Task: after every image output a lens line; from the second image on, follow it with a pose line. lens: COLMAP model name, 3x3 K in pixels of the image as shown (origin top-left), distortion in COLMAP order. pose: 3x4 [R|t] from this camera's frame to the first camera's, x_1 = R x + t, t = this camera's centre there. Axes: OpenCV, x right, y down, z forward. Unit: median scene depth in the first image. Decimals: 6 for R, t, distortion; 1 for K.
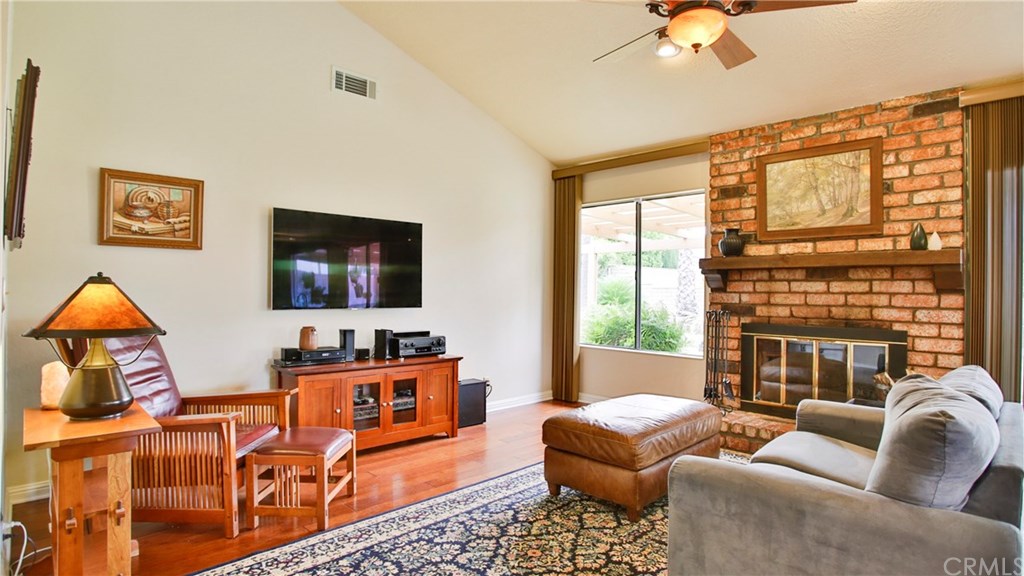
lens RADIAL K [[528.5, 0, 514.8], [0, 528.5, 279.6], [0, 0, 1]] dist [-0.079650, 0.035267]
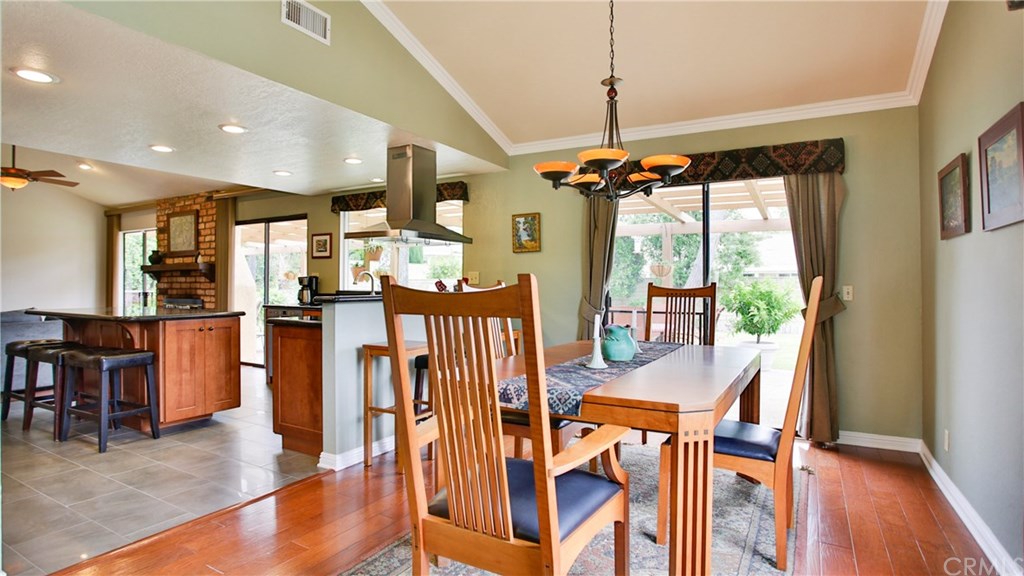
lens RADIAL K [[537.5, 0, 513.6], [0, 537.5, 265.6], [0, 0, 1]] dist [-0.068570, 0.030164]
pose [[0.962390, -0.003921, 0.271643, 1.223245], [0.007843, 0.999880, -0.013354, -0.002969], [-0.271558, 0.014982, 0.962306, -1.308018]]
